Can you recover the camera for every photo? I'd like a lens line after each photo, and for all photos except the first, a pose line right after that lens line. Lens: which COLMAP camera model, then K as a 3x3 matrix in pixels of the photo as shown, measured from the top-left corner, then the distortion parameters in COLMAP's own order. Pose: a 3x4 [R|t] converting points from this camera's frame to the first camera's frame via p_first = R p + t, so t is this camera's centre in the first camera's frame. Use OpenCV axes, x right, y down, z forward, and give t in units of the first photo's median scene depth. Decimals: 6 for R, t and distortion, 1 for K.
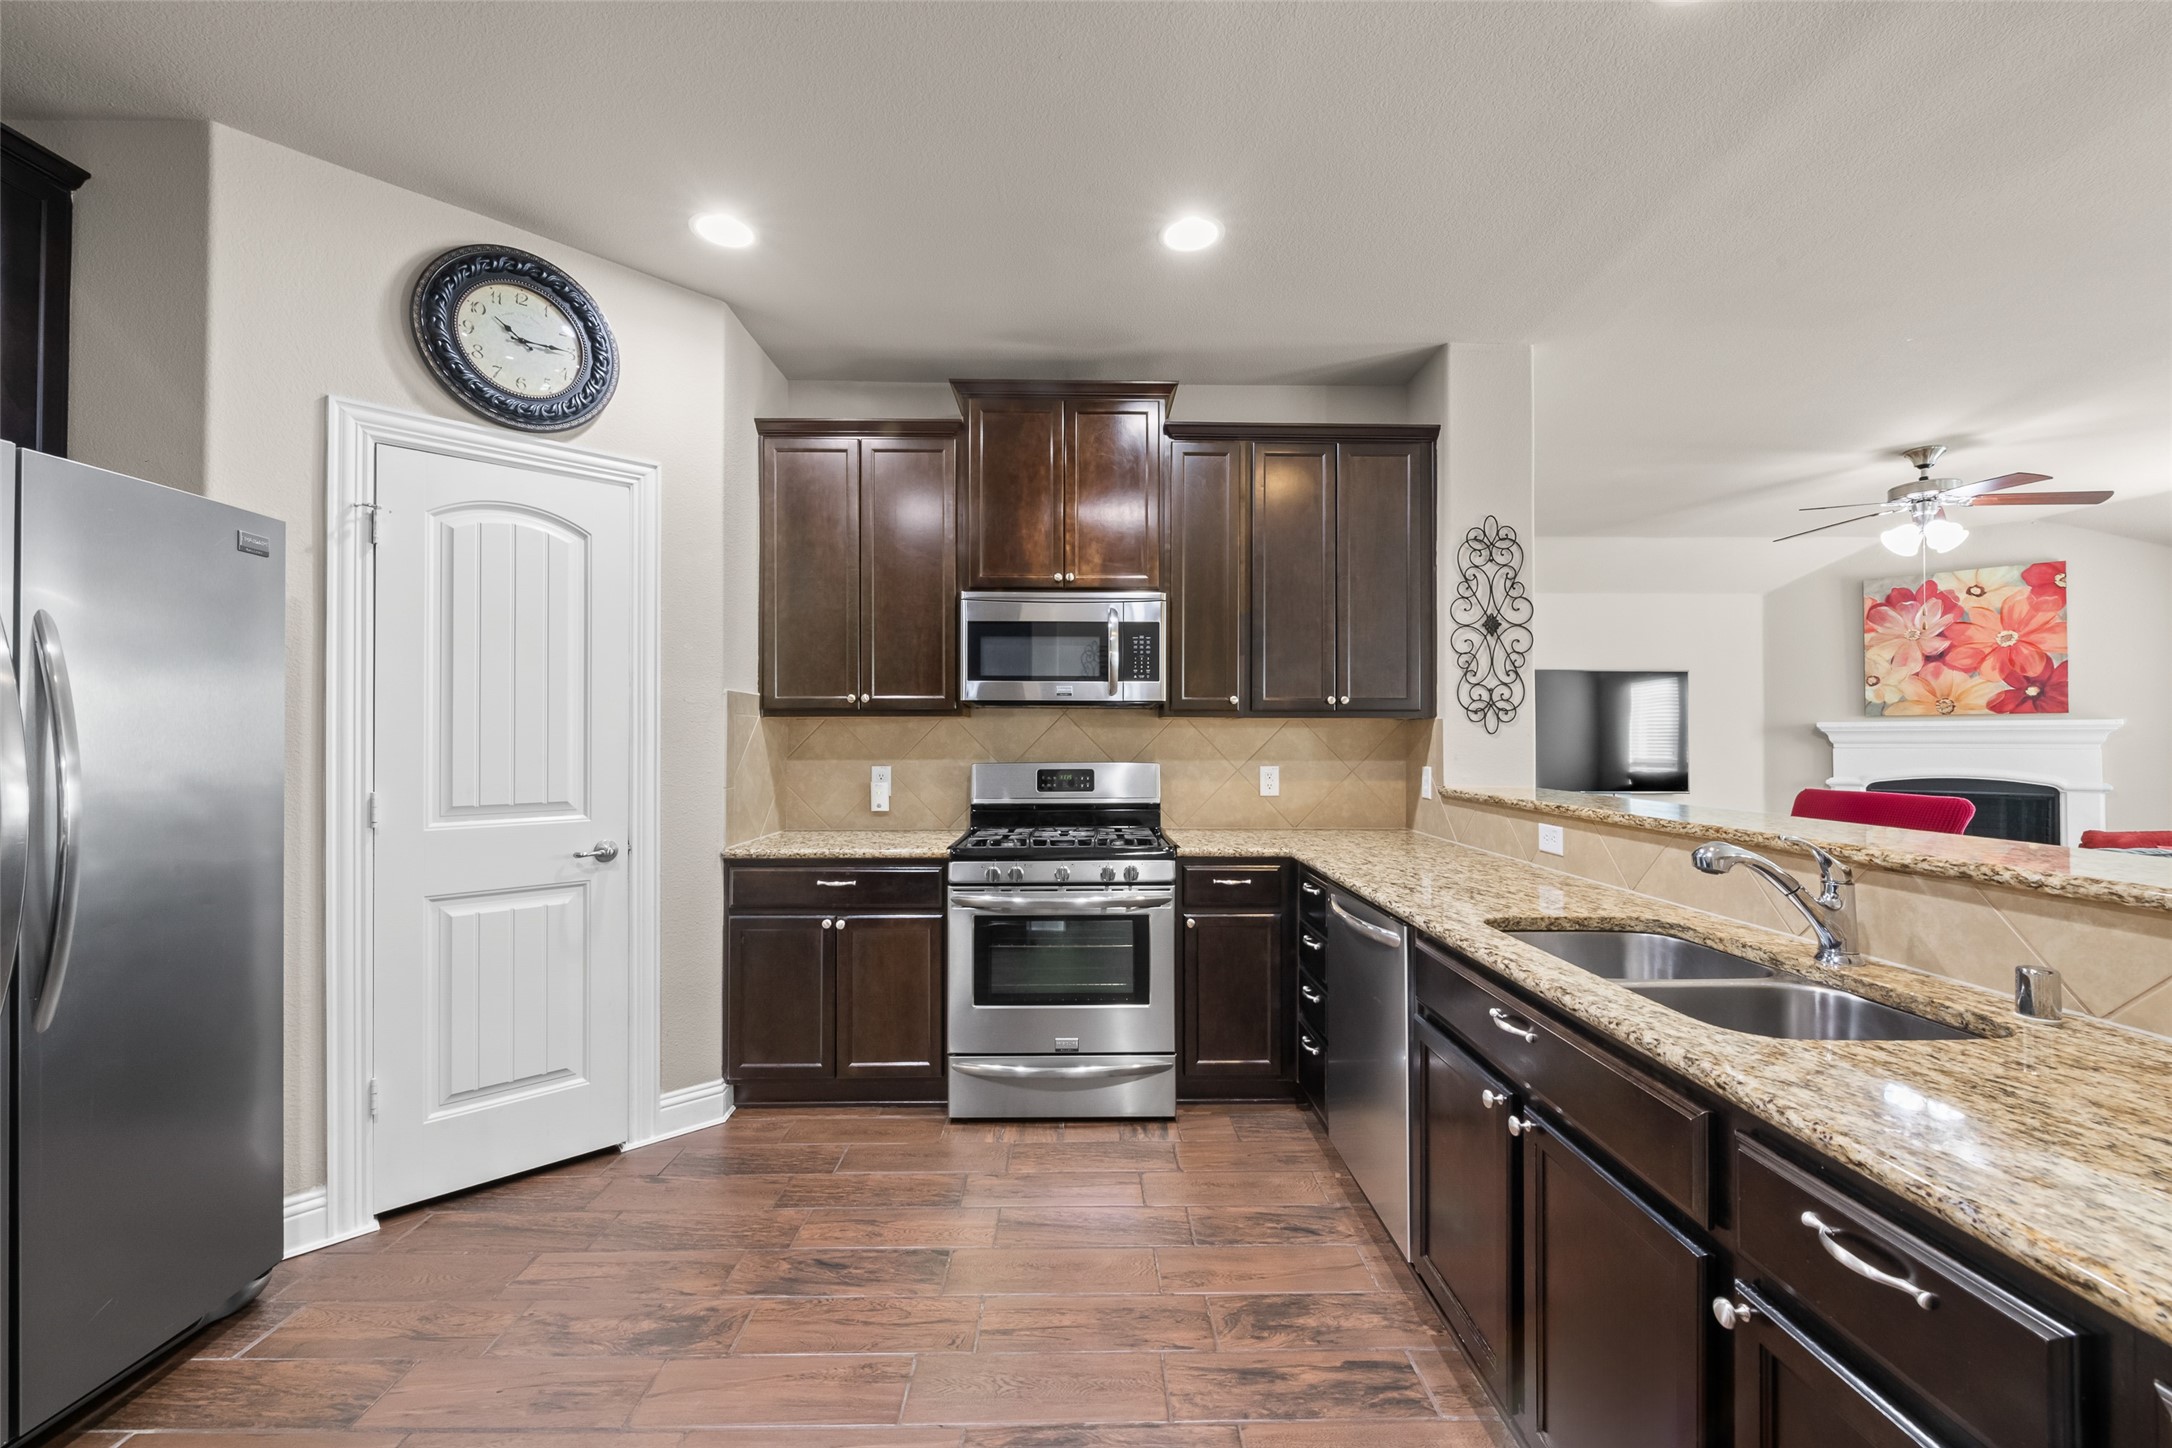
lens RADIAL K [[878.1, 0, 1081.6], [0, 878.1, 733.9], [0, 0, 1]] dist [0.000178, -0.002534]
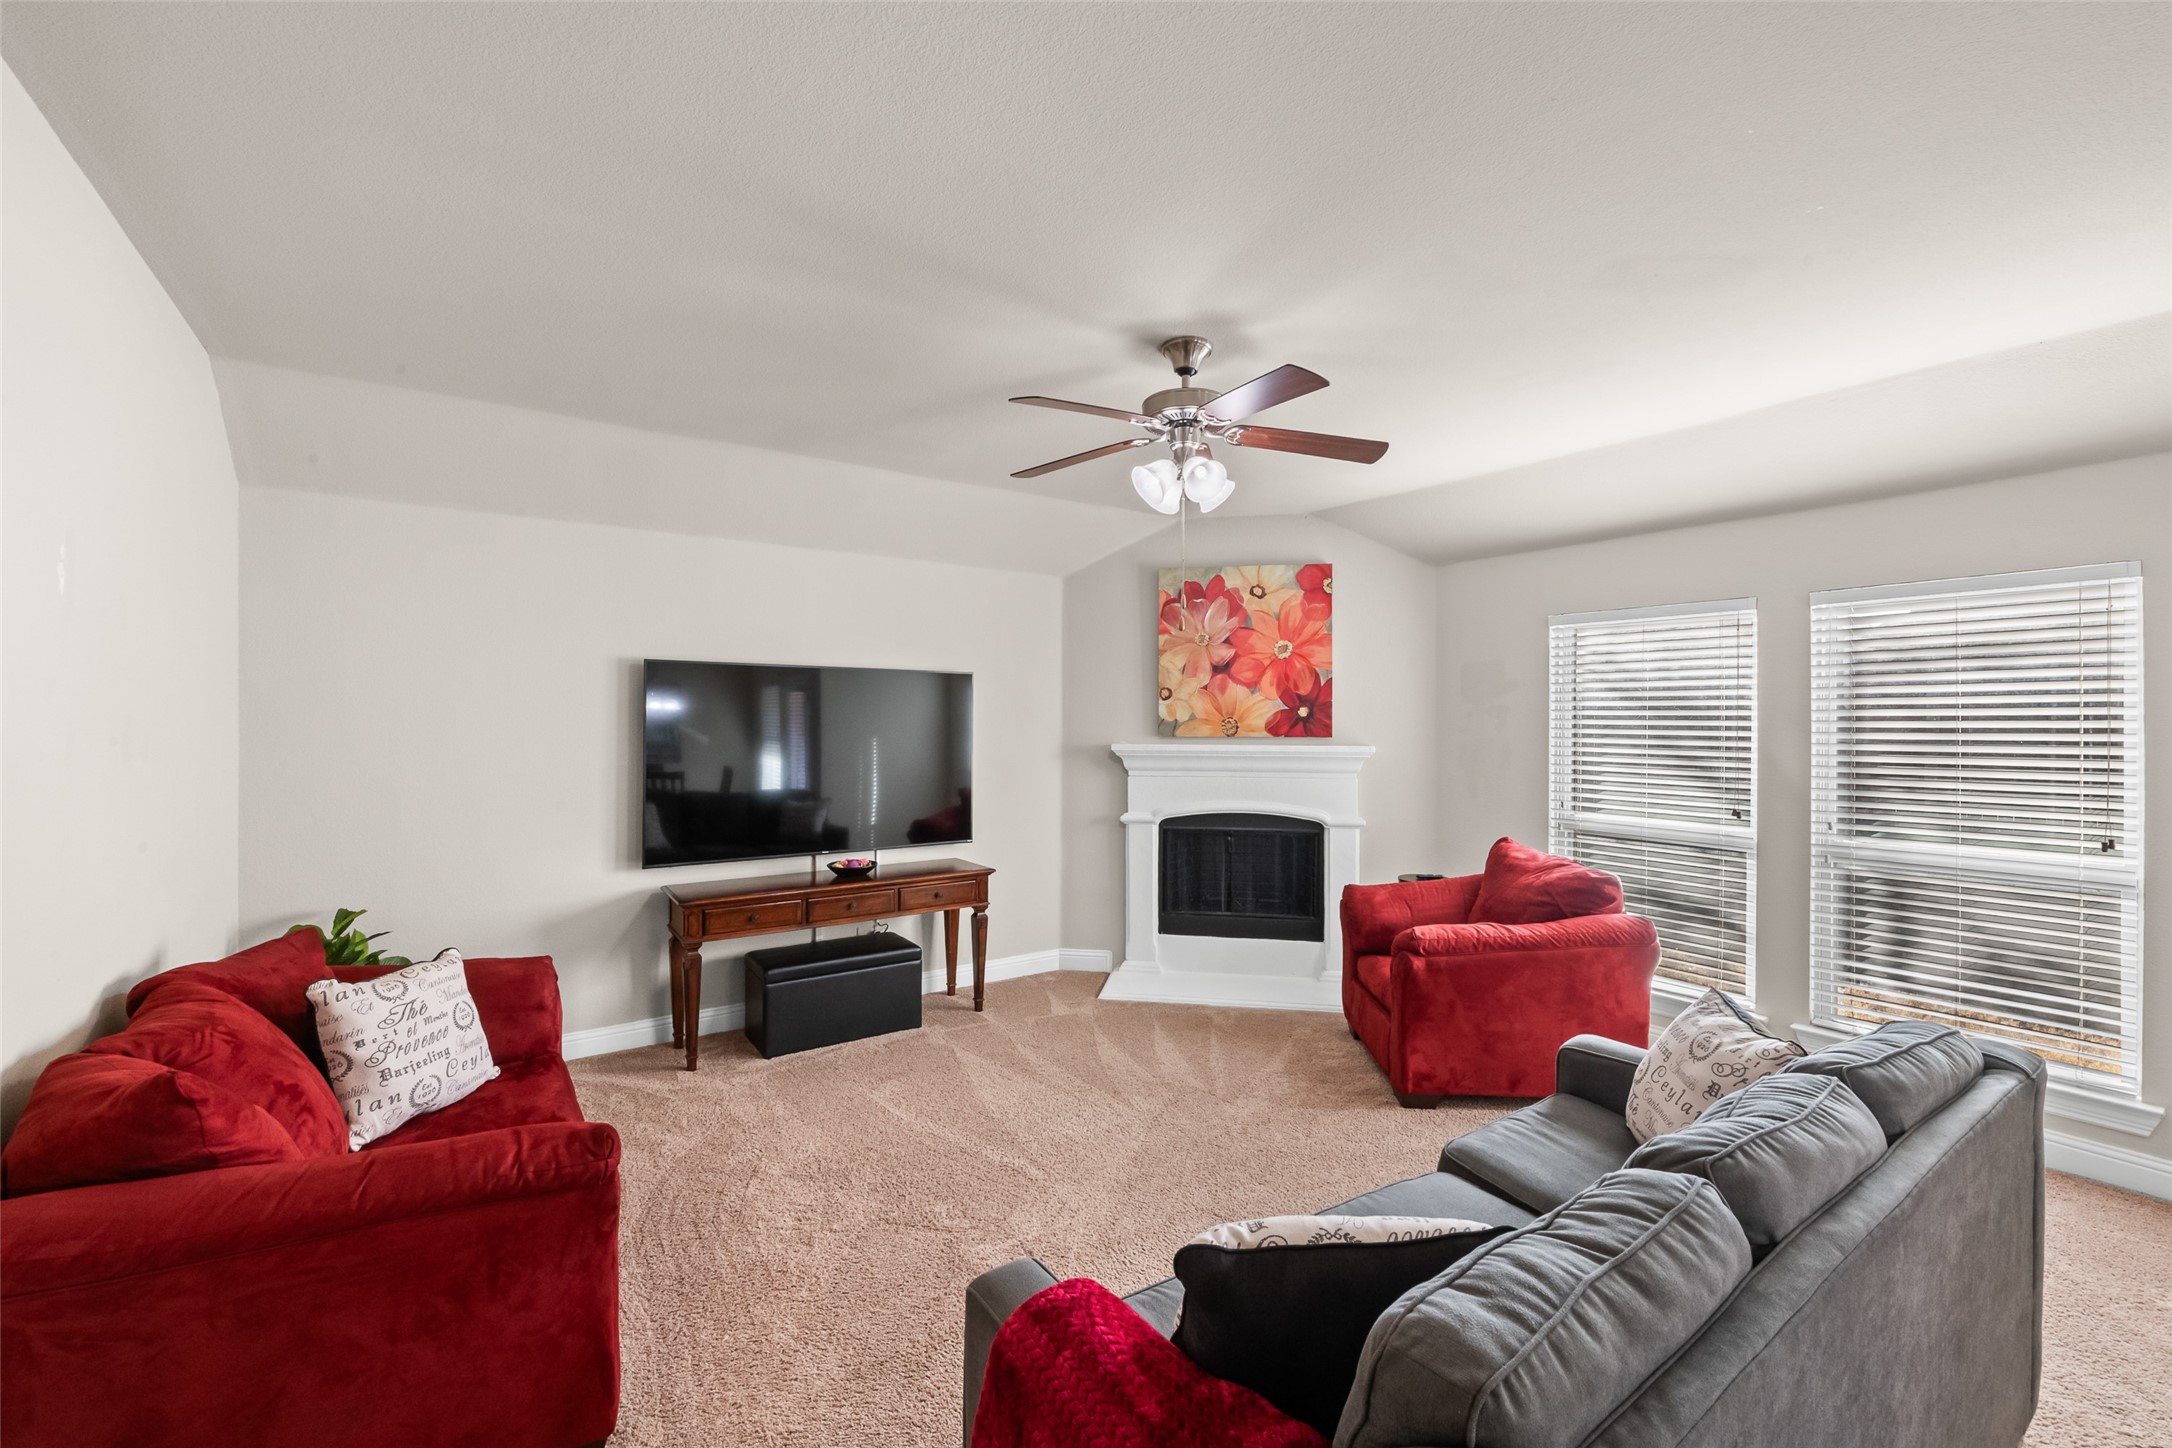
lens RADIAL K [[878.1, 0, 1097.8], [0, 878.1, 717.3], [0, 0, 1]] dist [0.000178, -0.002534]
pose [[0.826312, 0.001688, 0.563210, 0.754315], [-0.006003, 0.999965, 0.005811, -0.083078], [-0.563181, -0.008183, 0.826293, 0.697484]]
